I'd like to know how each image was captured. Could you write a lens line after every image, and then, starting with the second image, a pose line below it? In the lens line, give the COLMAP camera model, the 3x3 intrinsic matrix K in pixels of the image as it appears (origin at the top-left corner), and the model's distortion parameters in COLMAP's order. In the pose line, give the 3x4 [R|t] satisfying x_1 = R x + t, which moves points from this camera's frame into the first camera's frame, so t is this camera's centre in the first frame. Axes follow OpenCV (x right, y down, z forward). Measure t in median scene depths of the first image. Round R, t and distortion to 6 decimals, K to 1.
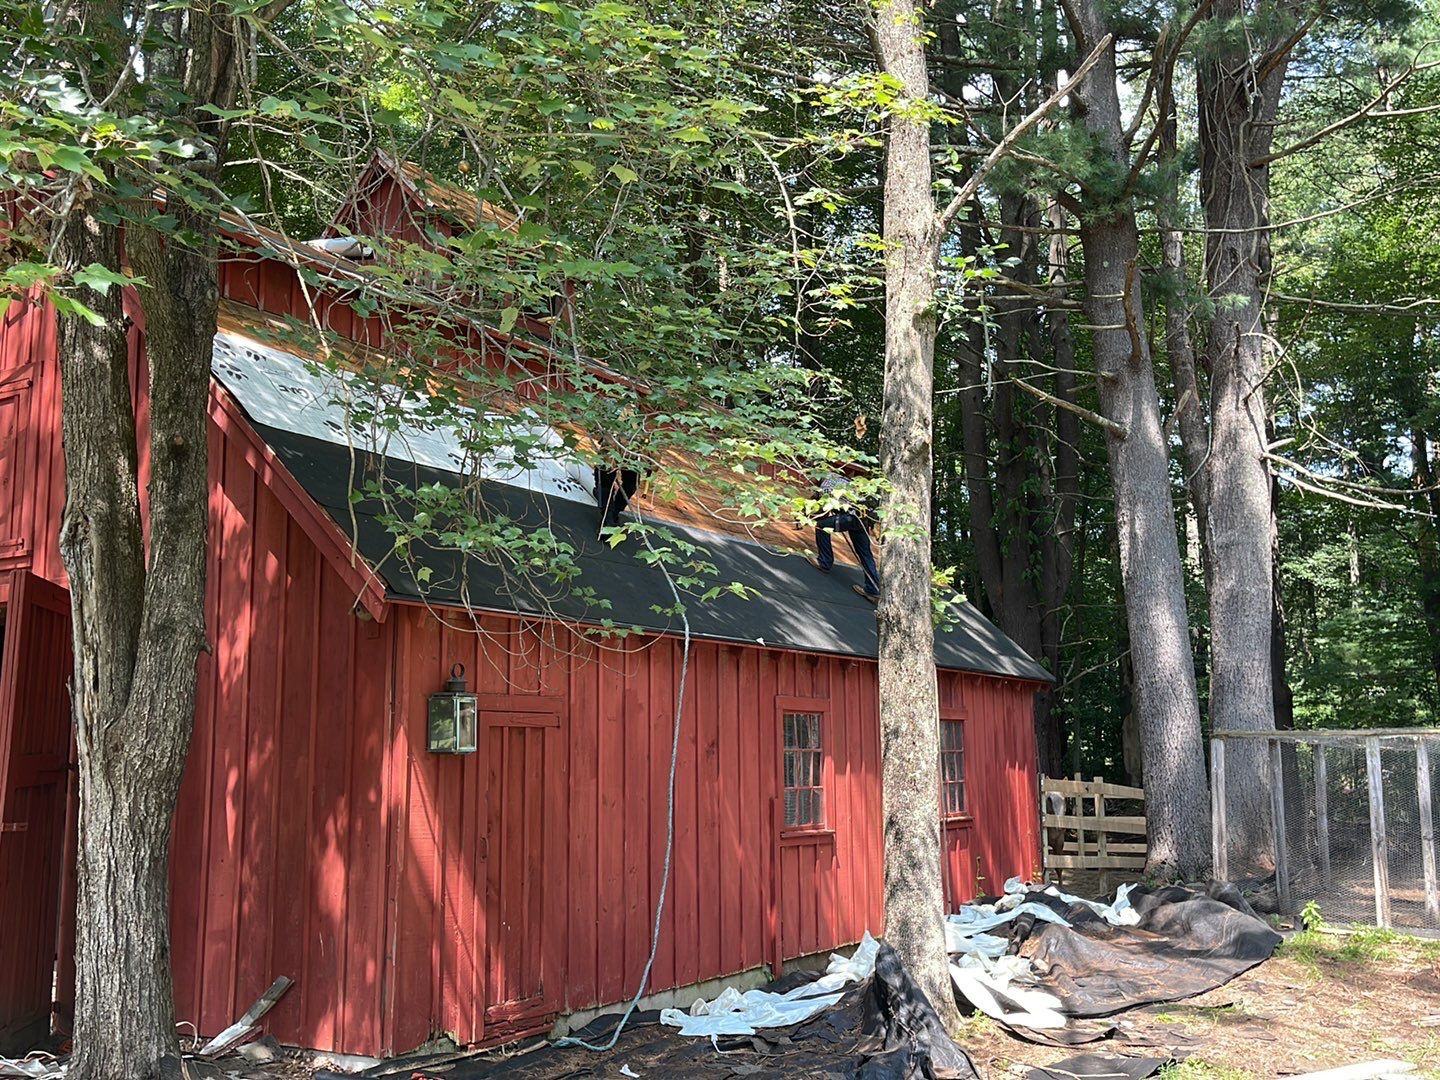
lens RADIAL K [[1419.2, 0, 710.6], [0, 1419.2, 552.1], [0, 0, 1]] dist [0.067160, -0.092979]
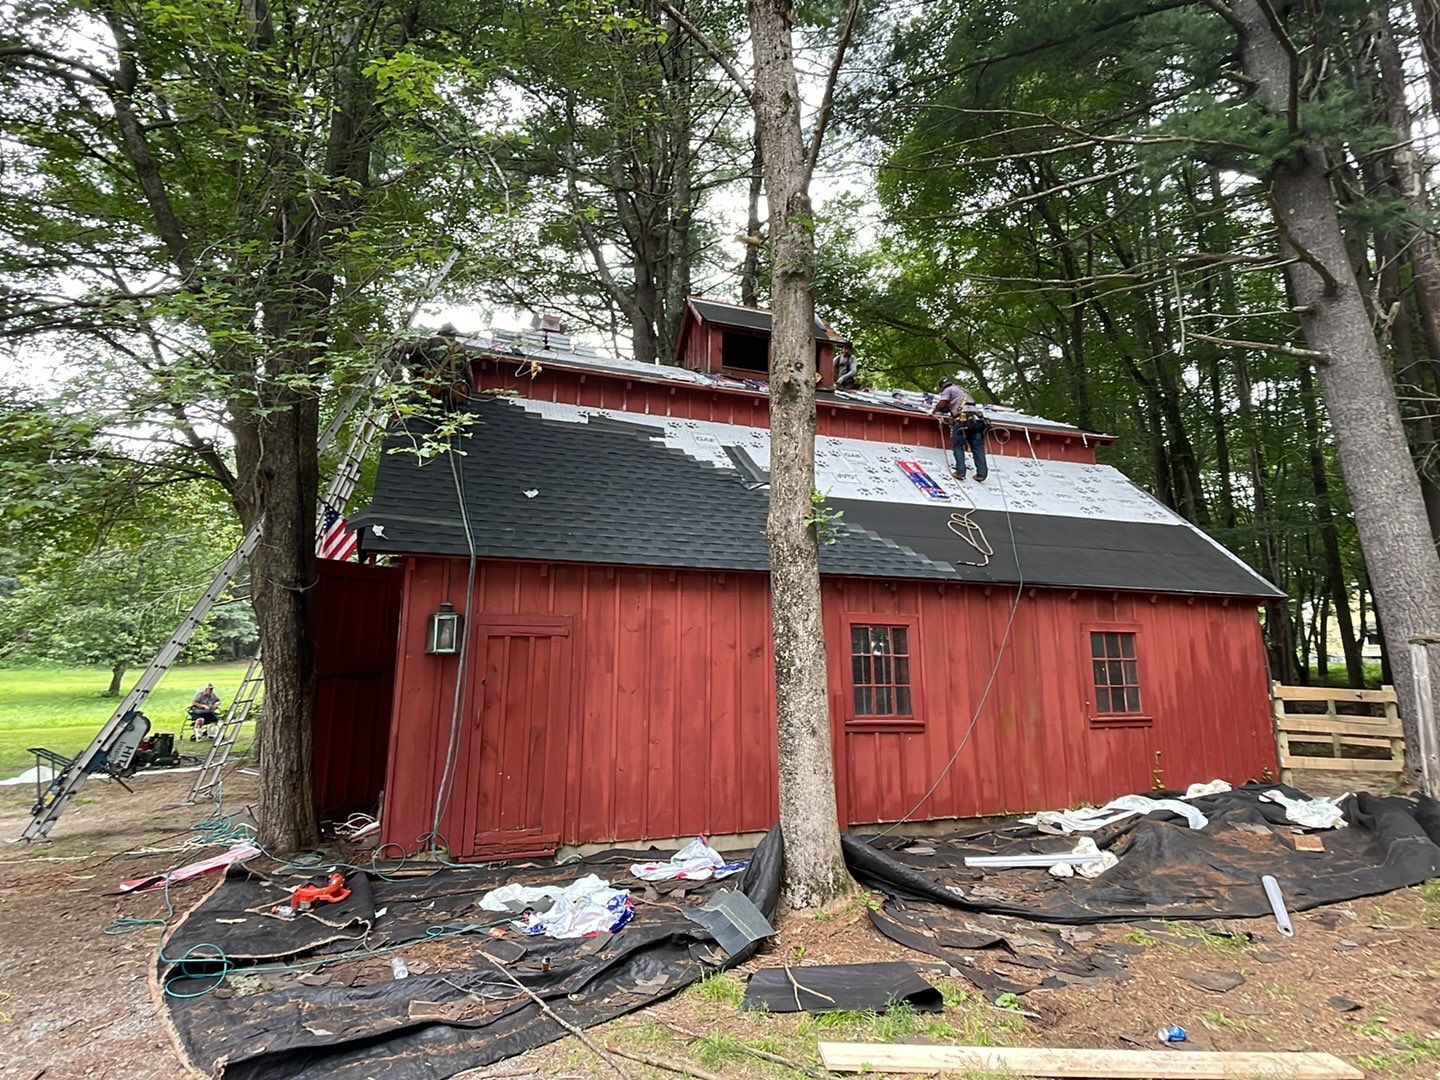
lens RADIAL K [[763.2, 0, 713.2], [0, 763.2, 538.3], [0, 0, 1]] dist [0.078441, -0.092679]
pose [[0.790996, -0.099172, -0.603731, 0.503293], [0.080485, 0.995067, -0.058004, 0.086596], [0.606505, -0.002710, 0.795075, 0.506400]]
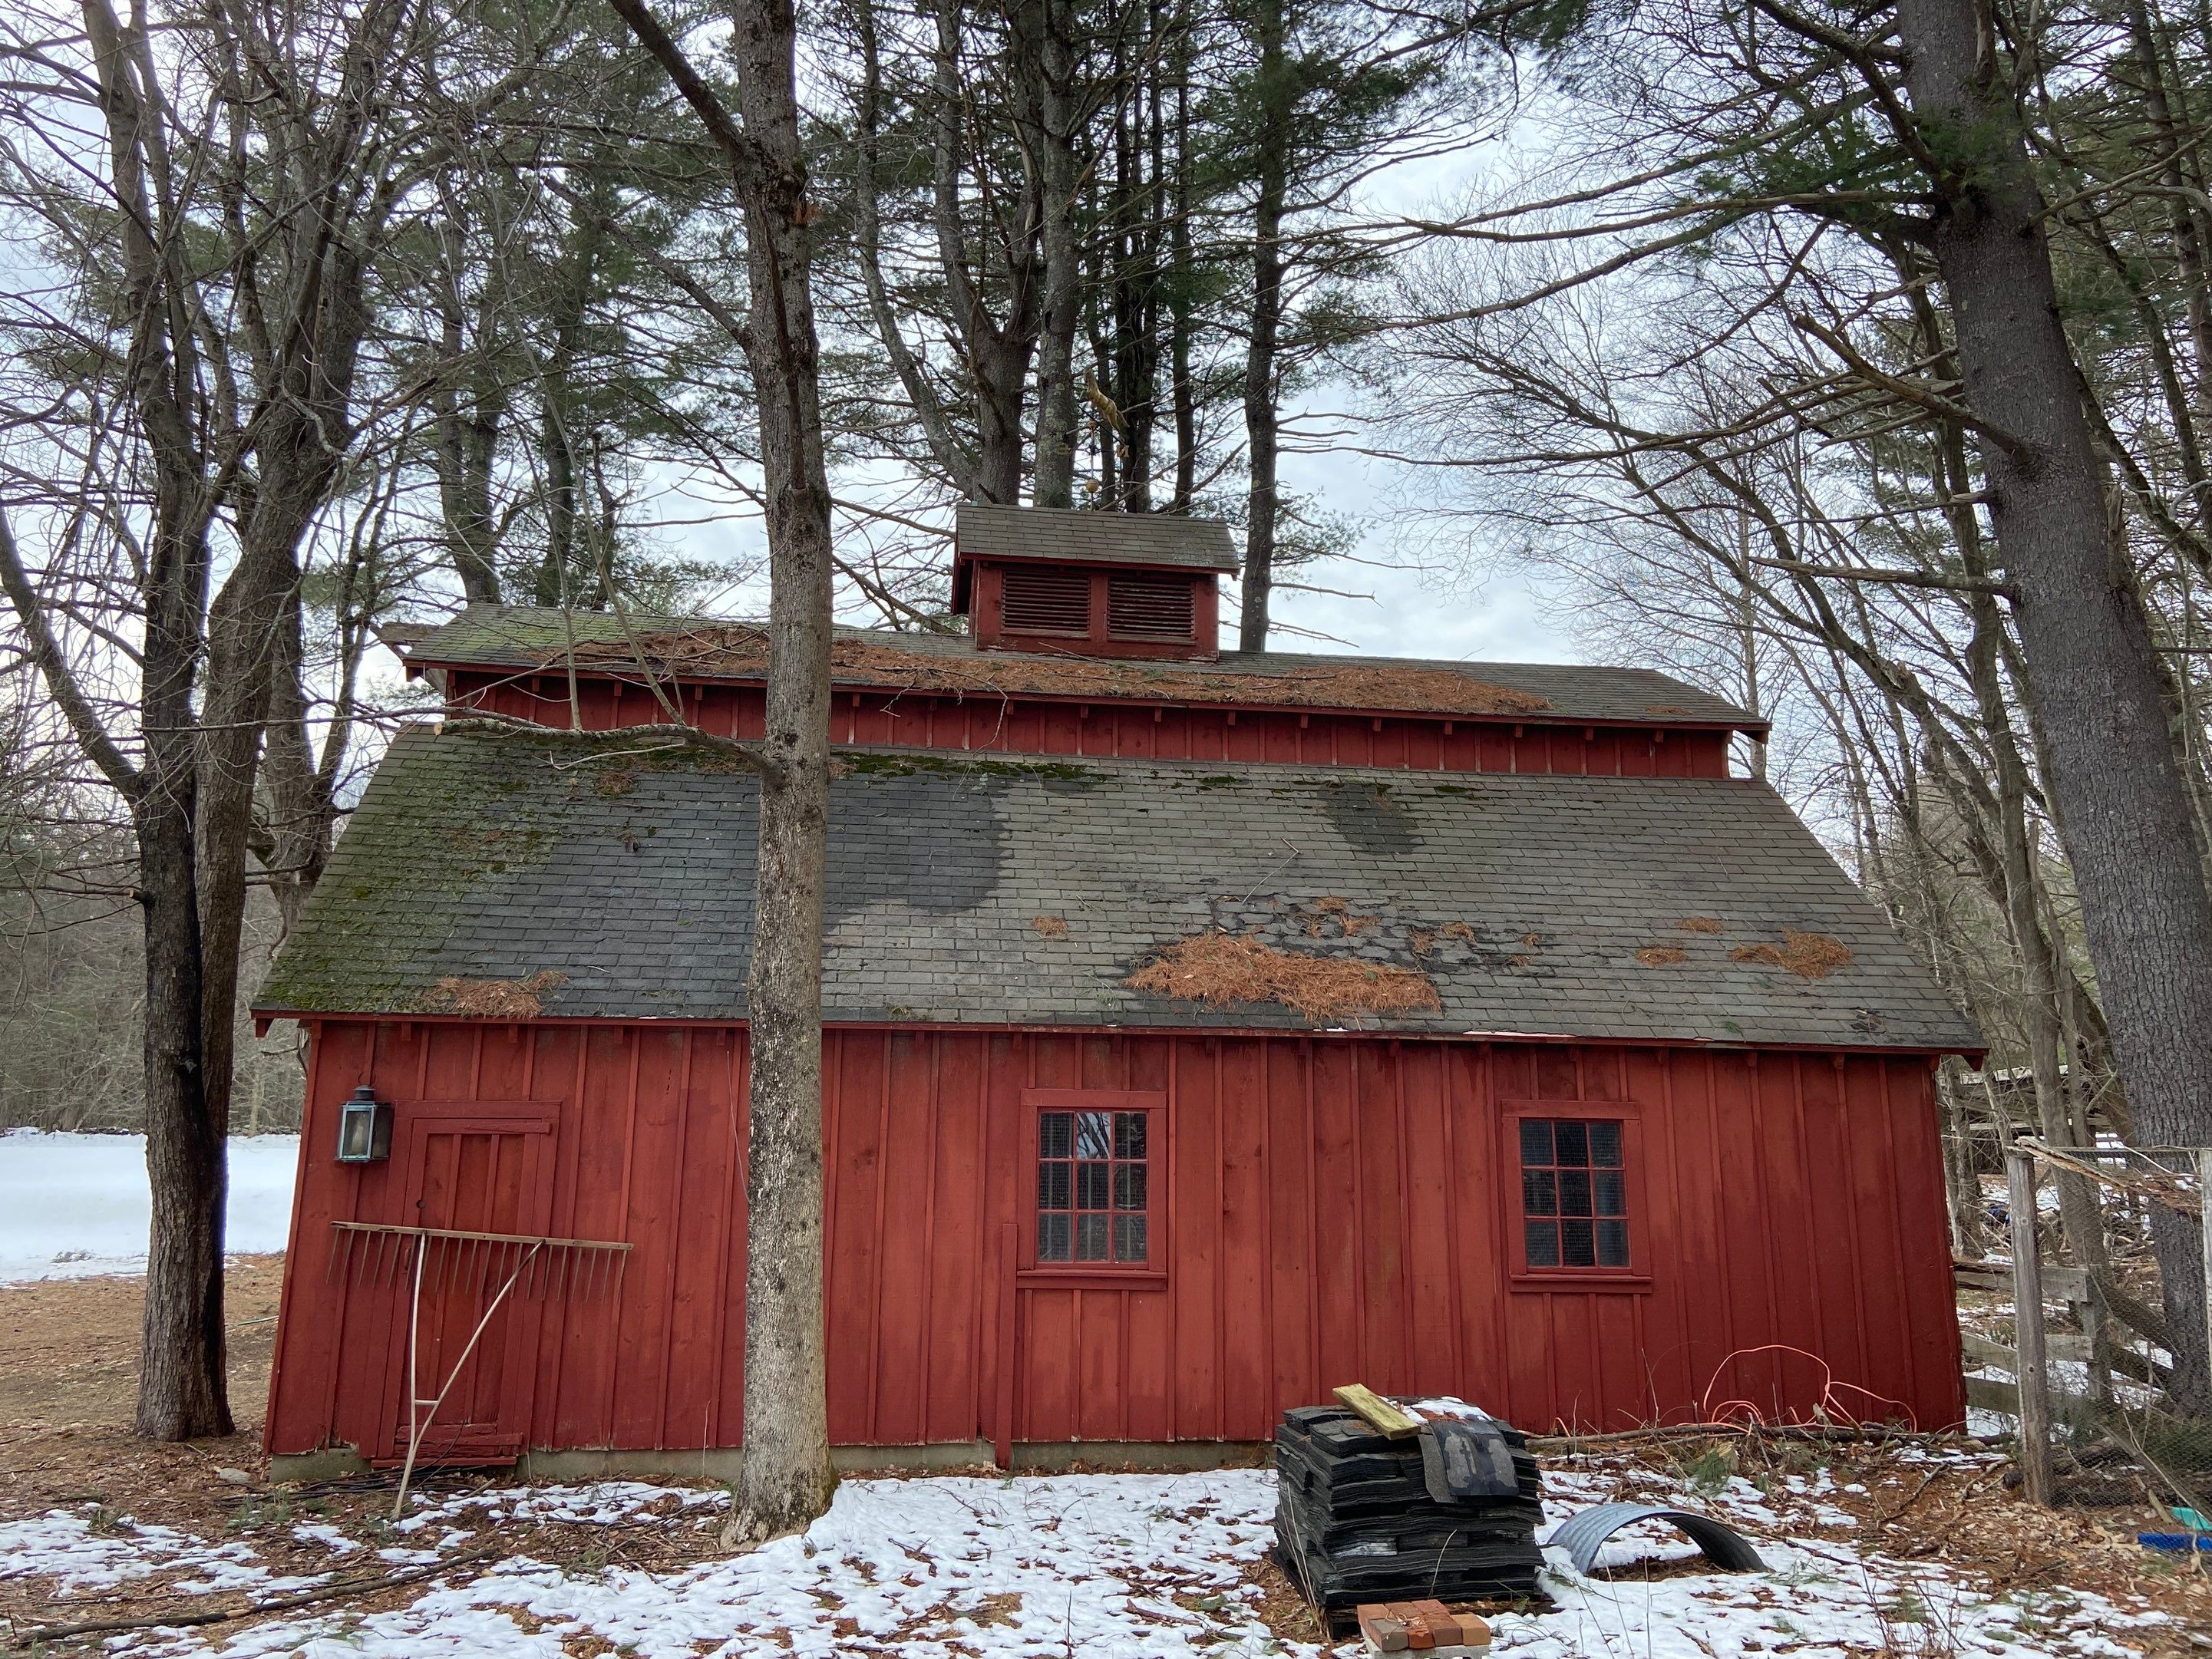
lens RADIAL K [[1682.1, 0, 1098.9], [0, 1682.1, 813.1], [0, 0, 1]] dist [0.069112, -0.005500]
pose [[0.644558, -0.138291, -0.751944, 1.044387], [0.092534, 0.990386, -0.102824, 0.066669], [0.758935, -0.003305, 0.651158, 0.574884]]
